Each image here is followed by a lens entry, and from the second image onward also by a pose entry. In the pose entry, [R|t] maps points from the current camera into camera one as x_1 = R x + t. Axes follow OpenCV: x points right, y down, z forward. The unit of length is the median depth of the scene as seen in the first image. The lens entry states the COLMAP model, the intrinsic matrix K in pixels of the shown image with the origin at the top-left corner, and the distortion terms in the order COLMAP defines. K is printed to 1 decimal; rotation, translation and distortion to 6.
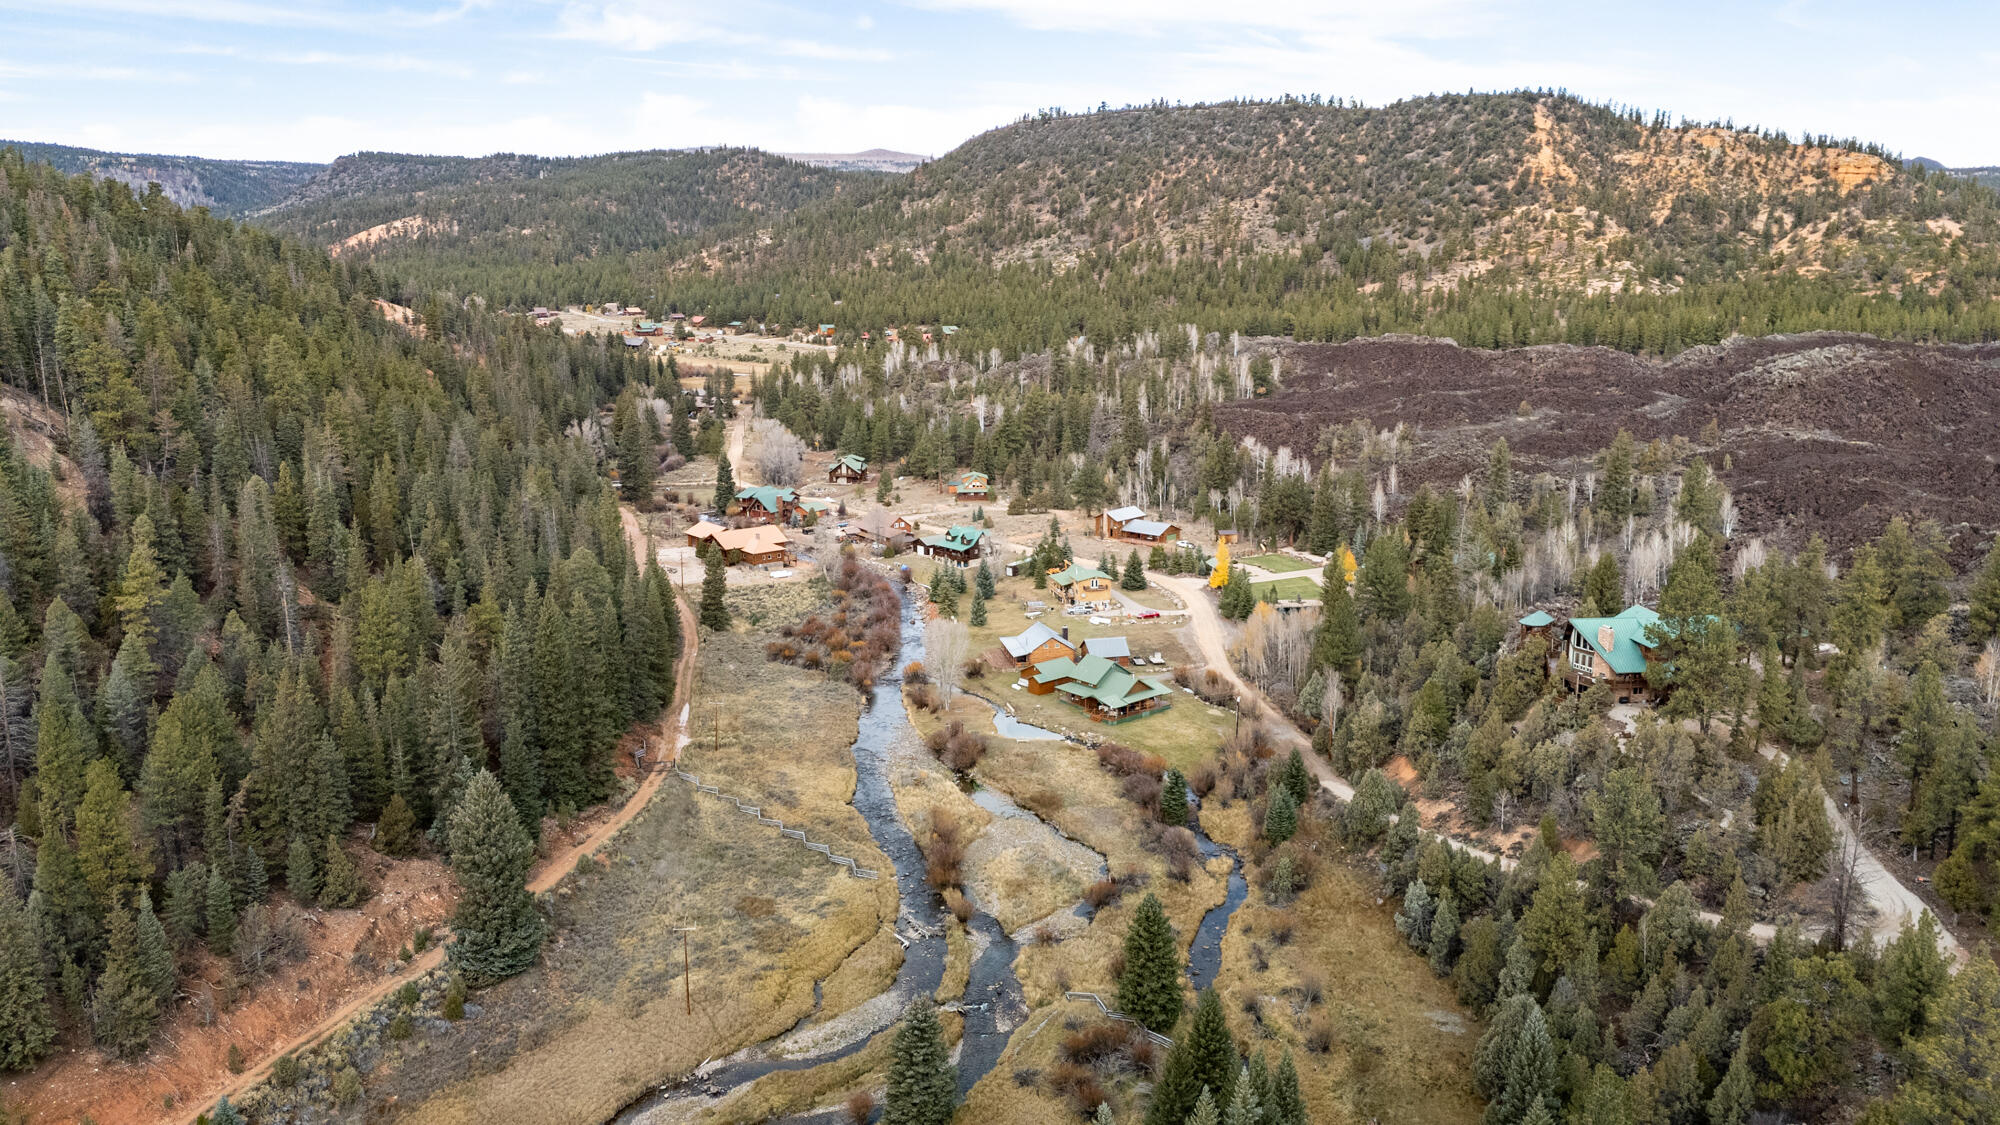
lens RADIAL K [[1465.8, 0, 1006.1], [0, 1465.8, 566.8], [0, 0, 1]] dist [0.078728, -0.069796]
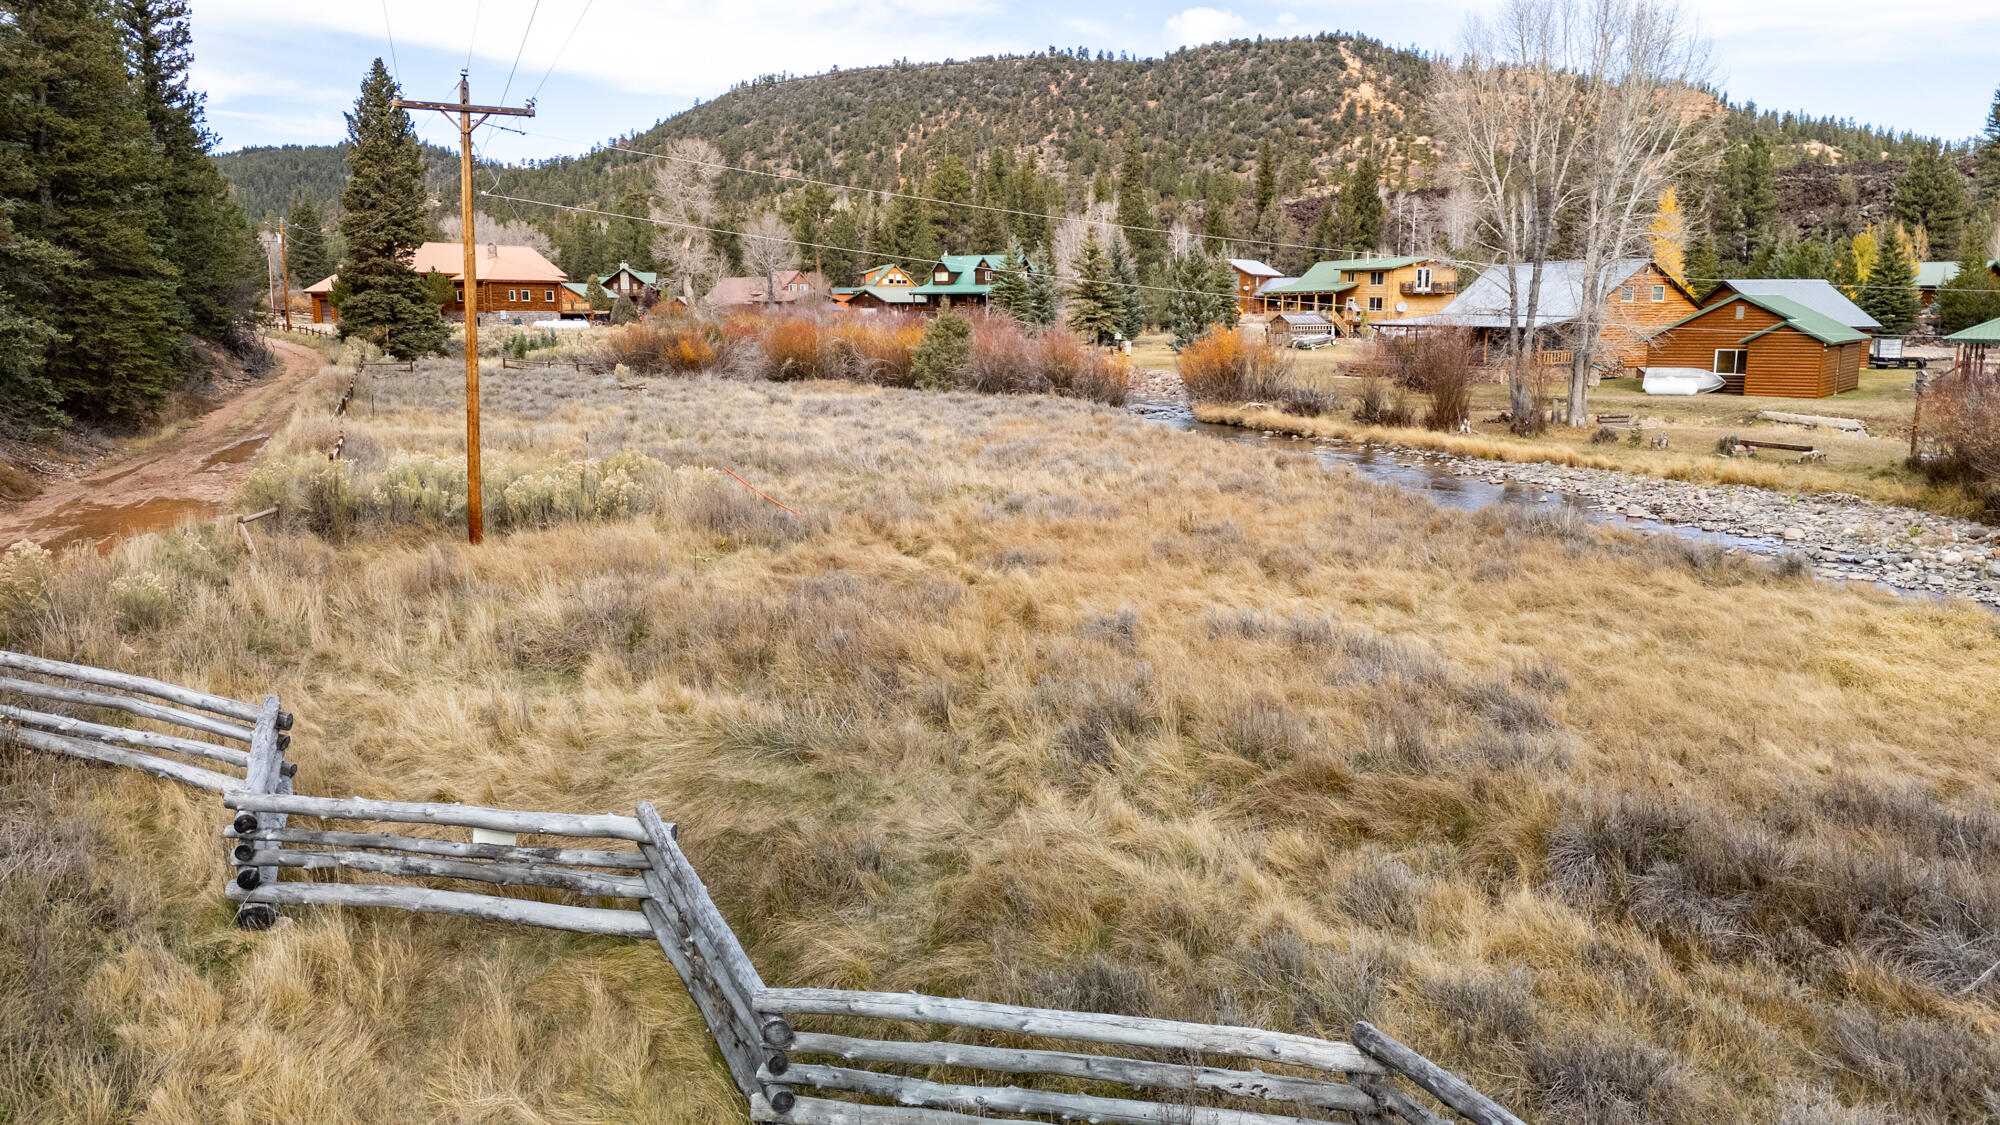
lens RADIAL K [[1465.8, 0, 1006.1], [0, 1465.8, 553.3], [0, 0, 1]] dist [0.078728, -0.069796]
pose [[0.977778, -0.033376, 0.206970, -0.038060], [0.043485, 0.998063, -0.044486, 0.028051], [-0.205084, 0.052497, 0.977335, 0.185025]]
